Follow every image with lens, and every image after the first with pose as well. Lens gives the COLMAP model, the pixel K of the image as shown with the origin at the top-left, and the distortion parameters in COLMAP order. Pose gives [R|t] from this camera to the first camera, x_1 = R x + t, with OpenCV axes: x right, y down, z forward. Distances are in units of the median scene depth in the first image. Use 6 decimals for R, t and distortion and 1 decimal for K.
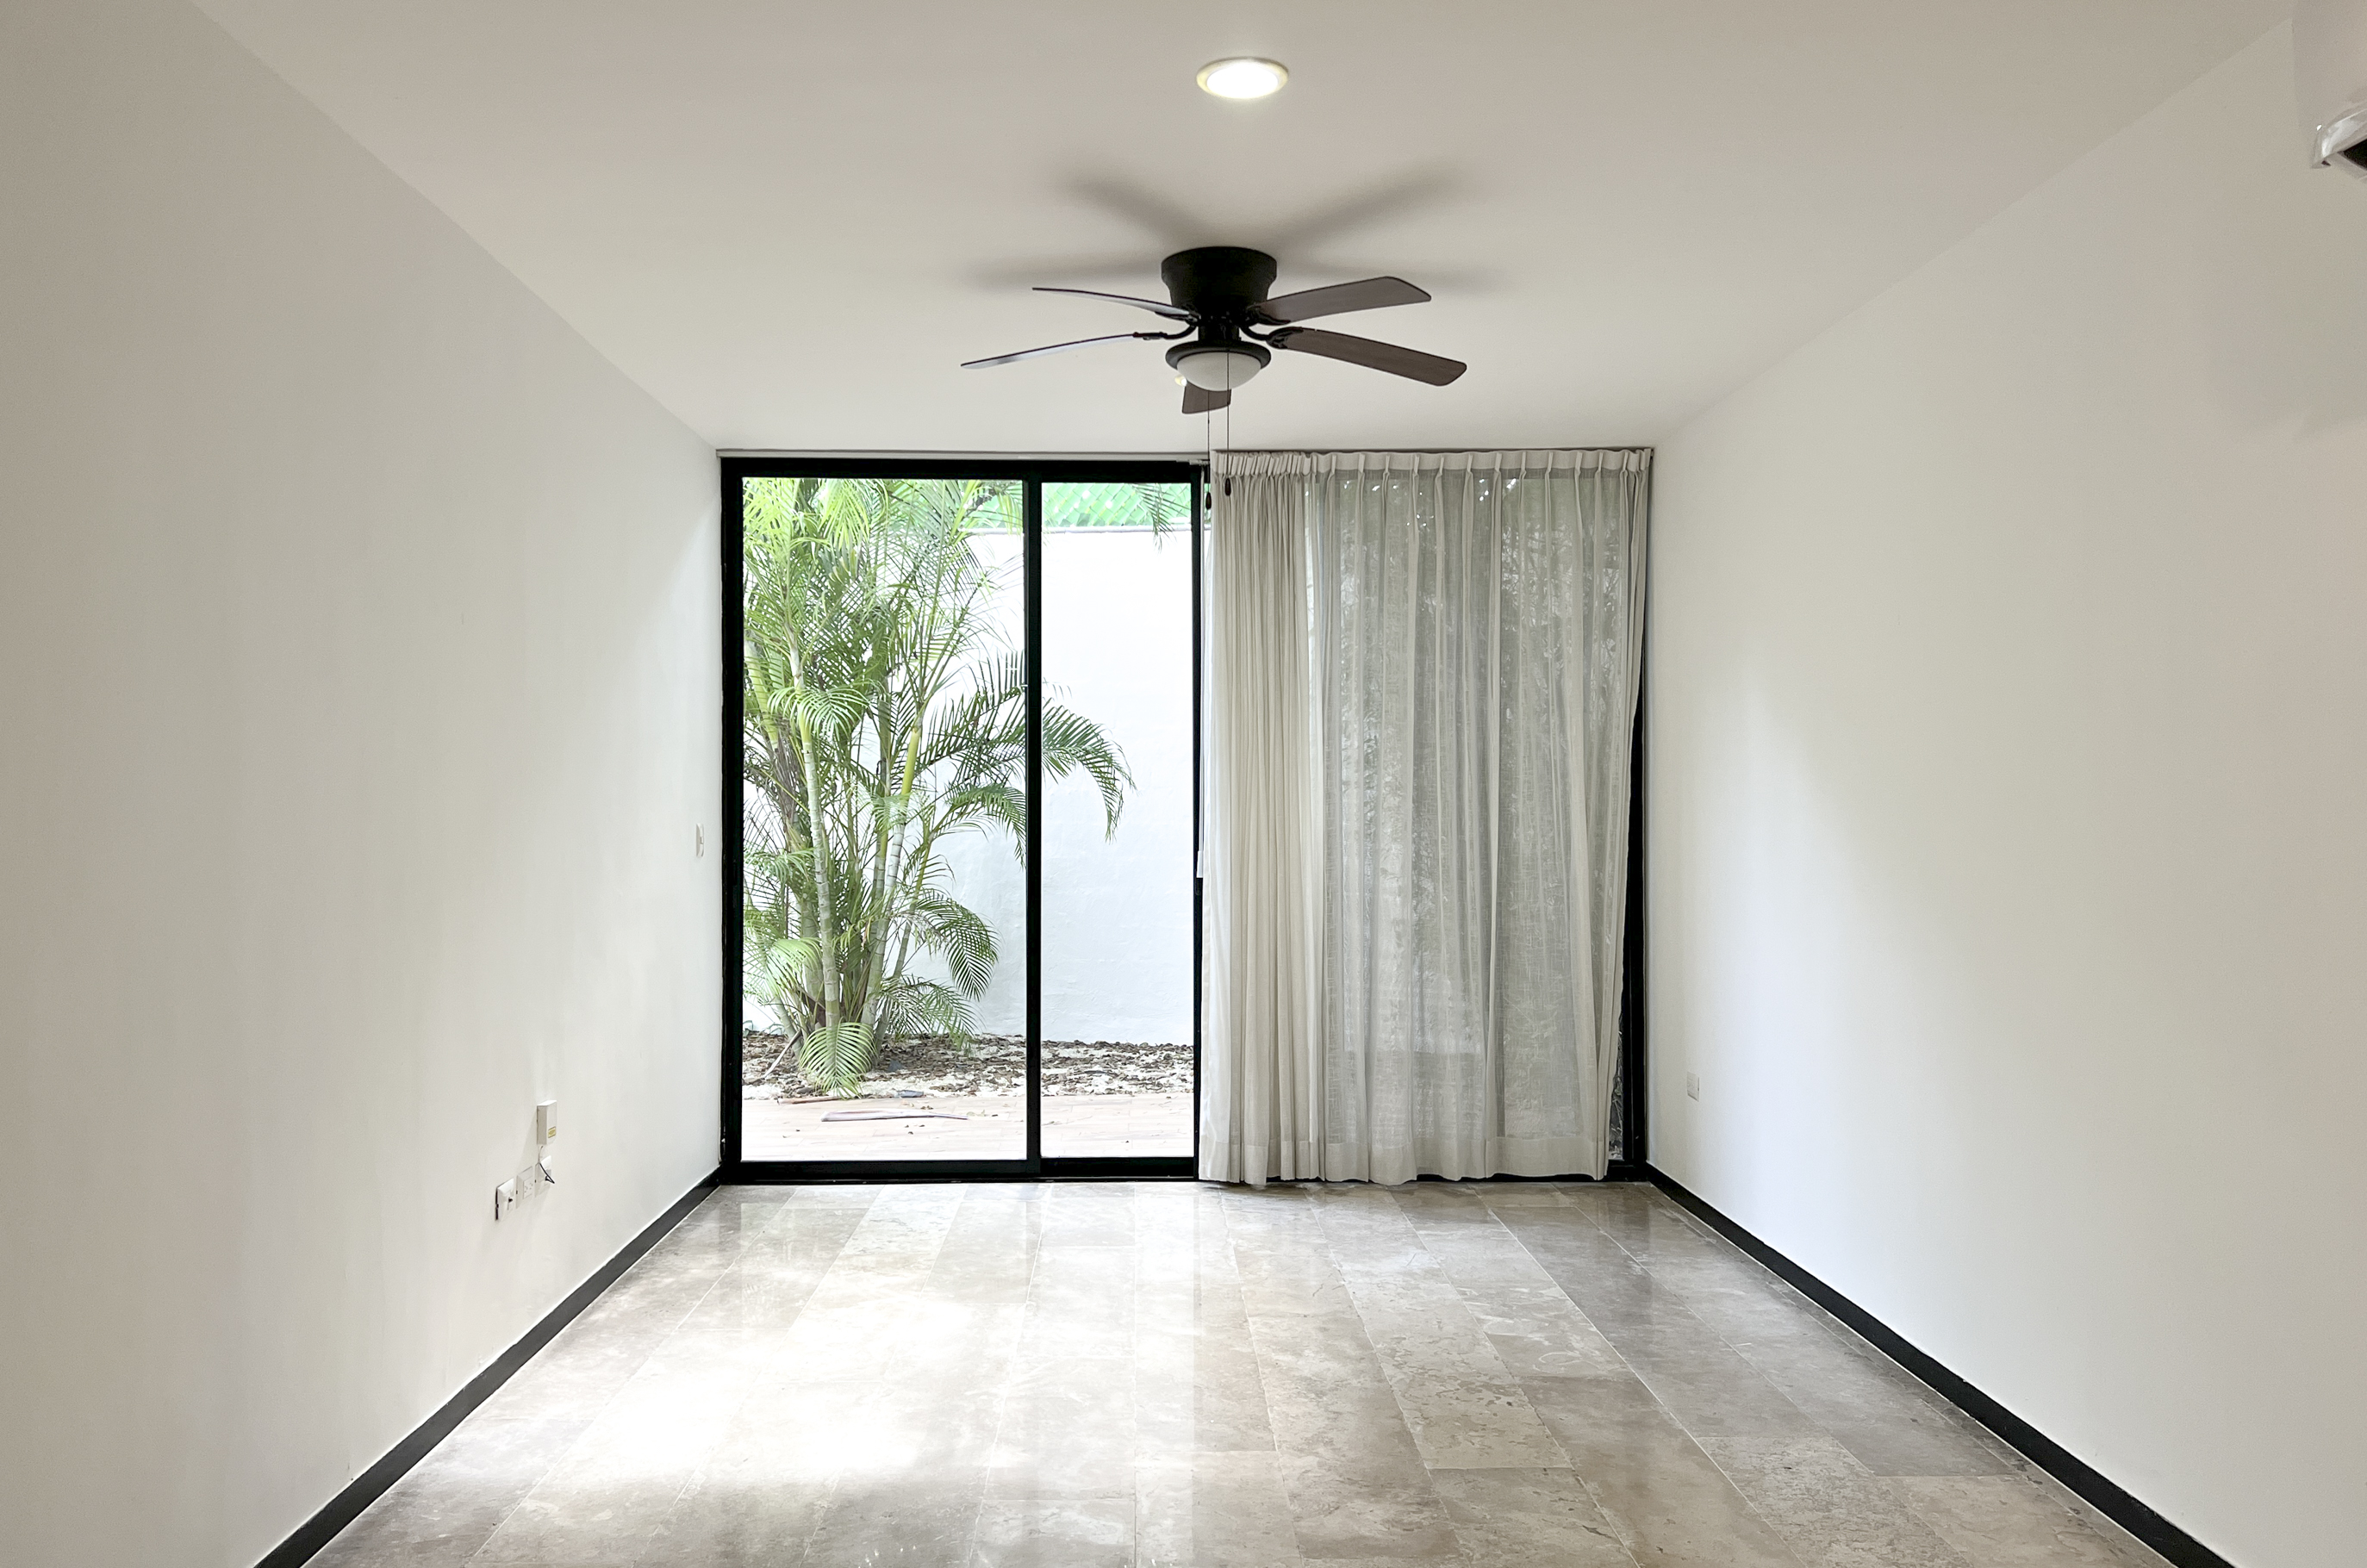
lens RADIAL K [[1843.6, 0, 1183.5], [0, 1843.6, 784.0], [0, 0, 1]] dist [0.104733, -0.128304]
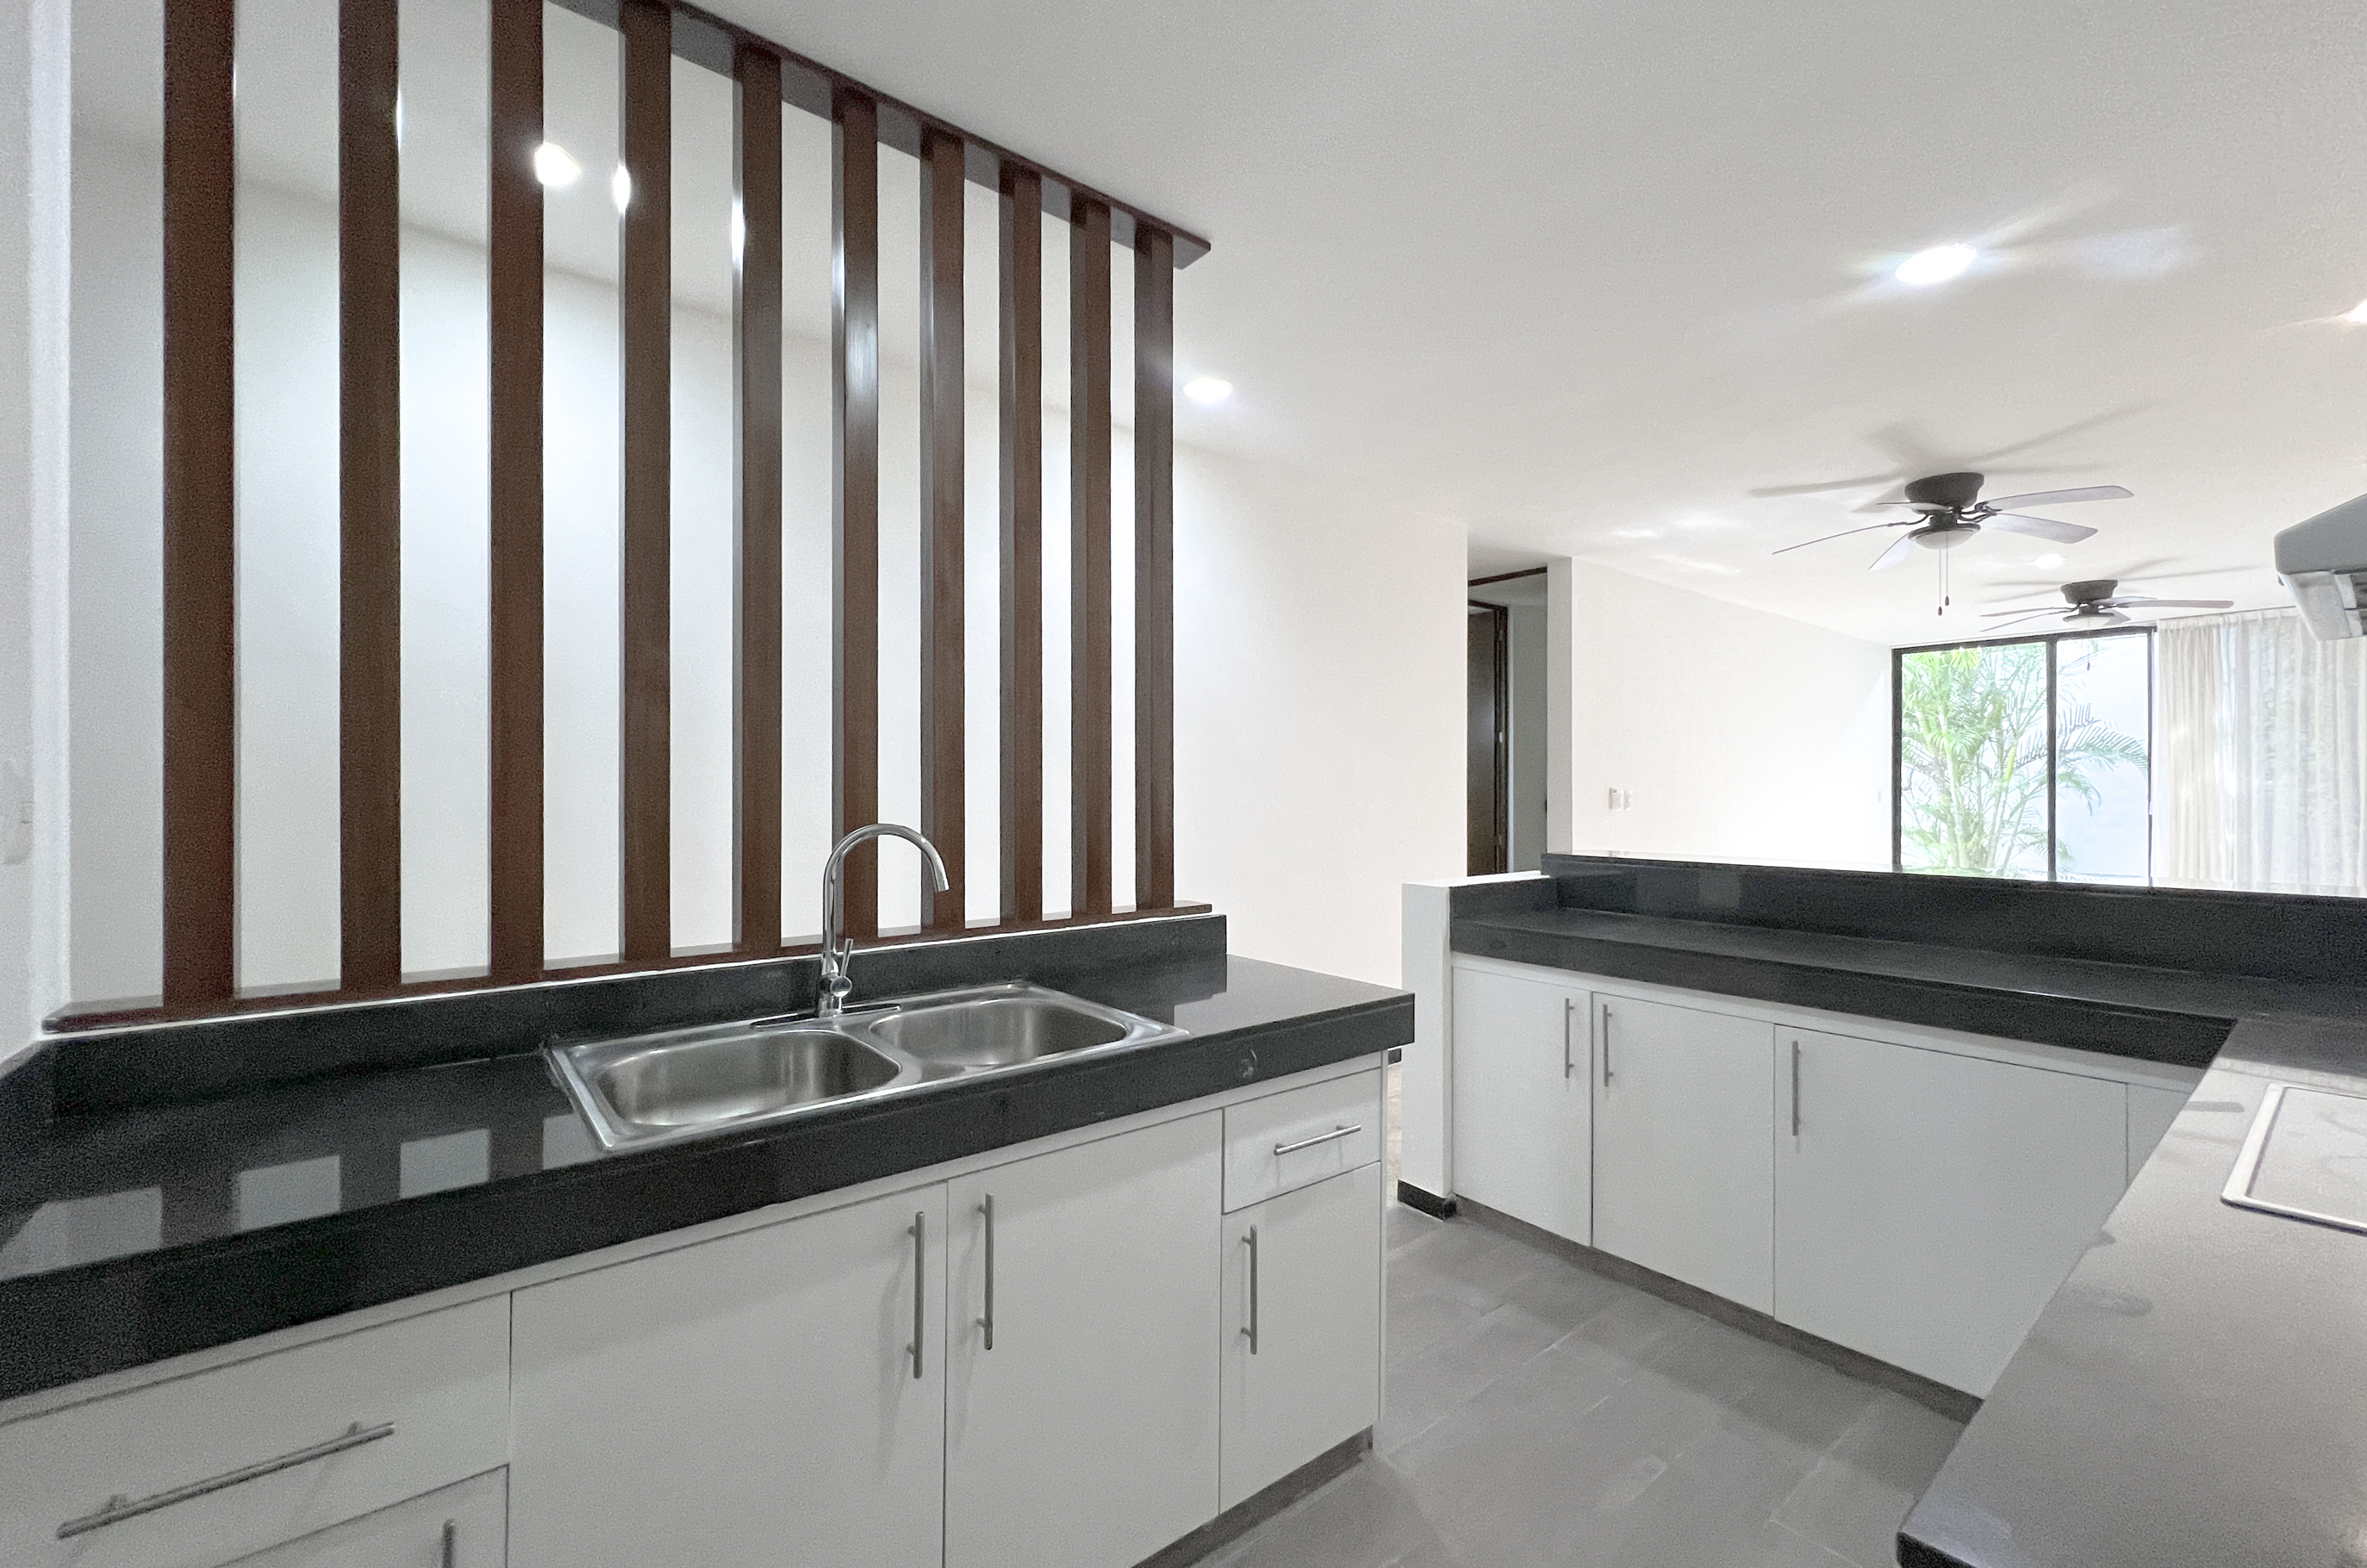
lens RADIAL K [[985.0, 0, 1183.5], [0, 985.0, 784.0], [0, 0, 1]] dist [0.001067, 0.000251]
pose [[0.614073, -0.000122, -0.789249, 0.227551], [0.008928, 0.999937, 0.006791, -0.004582], [0.789199, -0.011216, 0.614035, -0.618242]]
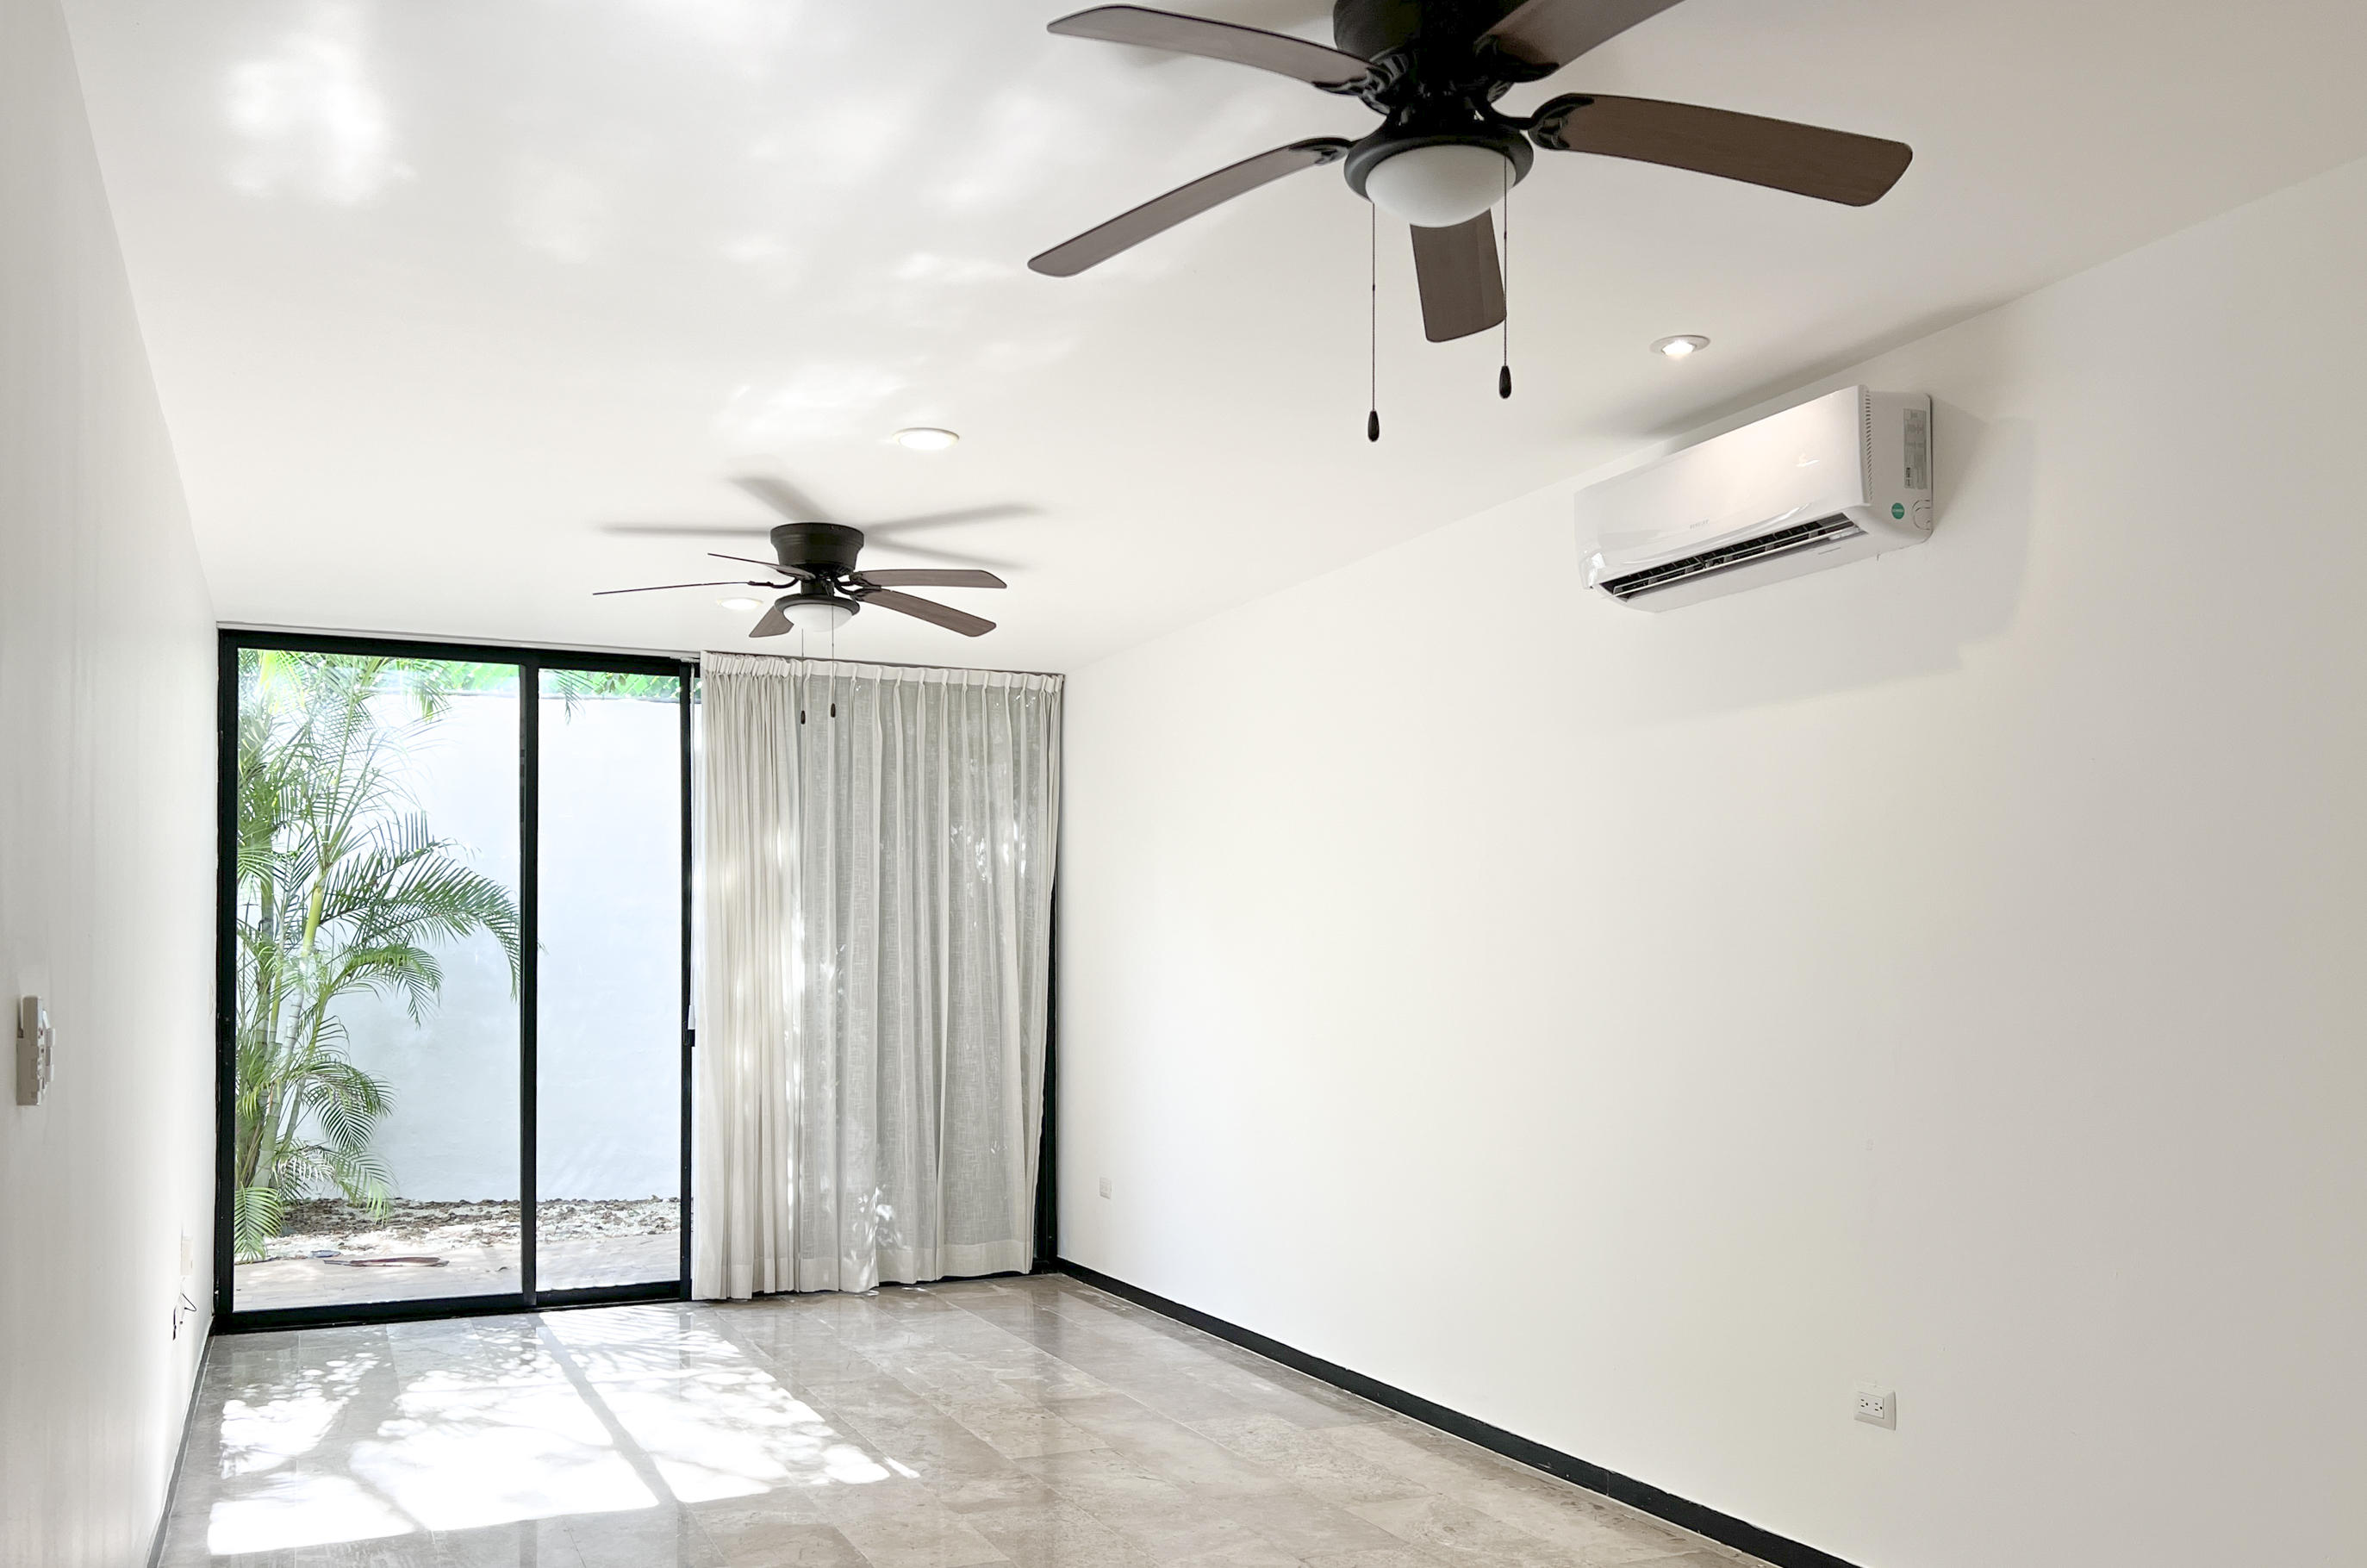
lens RADIAL K [[1843.6, 0, 1183.5], [0, 1843.6, 784.0], [0, 0, 1]] dist [0.104733, -0.128304]
pose [[0.921719, 0.039729, 0.385818, -0.149975], [-0.006061, 0.996094, -0.088091, 0.000732], [-0.387811, 0.078856, 0.918360, -0.162667]]
